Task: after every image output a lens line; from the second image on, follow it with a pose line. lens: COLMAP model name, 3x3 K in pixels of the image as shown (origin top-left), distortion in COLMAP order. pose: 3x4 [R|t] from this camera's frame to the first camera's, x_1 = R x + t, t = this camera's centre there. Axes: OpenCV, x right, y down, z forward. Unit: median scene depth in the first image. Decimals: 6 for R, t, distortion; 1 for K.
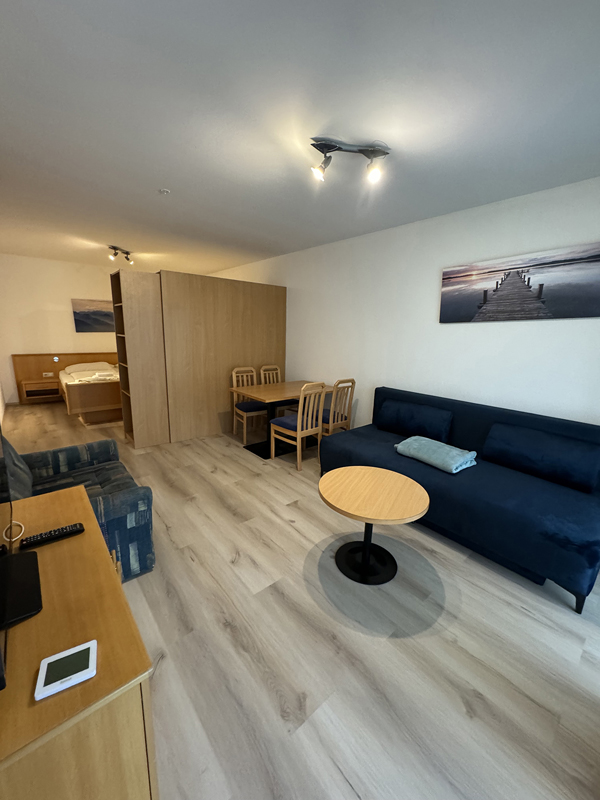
lens RADIAL K [[316.3, 0, 299.3], [0, 316.3, 394.1], [0, 0, 1]] dist [-0.012538, 0.000750]
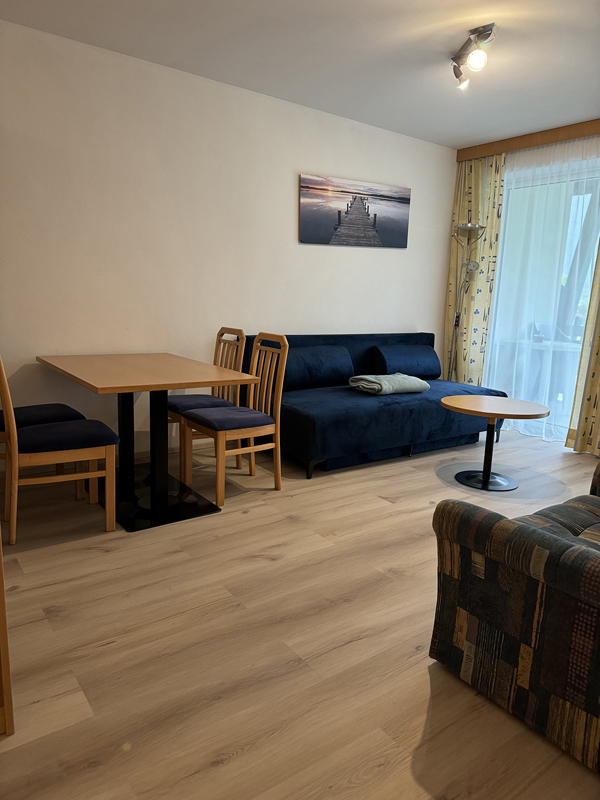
lens RADIAL K [[561.3, 0, 301.4], [0, 561.3, 402.4], [0, 0, 1]] dist [0.040634, -0.046787]
pose [[0.074940, -0.216907, 0.973312, -1.069402], [0.156290, 0.966548, 0.203366, -0.126095], [-0.984864, 0.136879, 0.106333, 0.923613]]
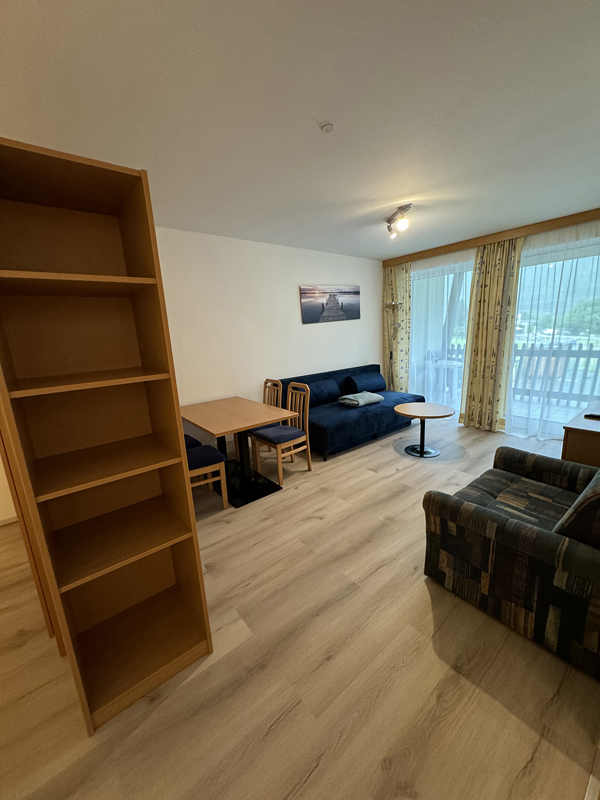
lens RADIAL K [[316.3, 0, 296.8], [0, 316.3, 400.2], [0, 0, 1]] dist [-0.012538, 0.000750]
pose [[0.035662, -0.247123, 0.968328, -1.048091], [0.244549, 0.941644, 0.231307, -0.246003], [-0.968981, 0.228555, 0.094014, 0.998055]]
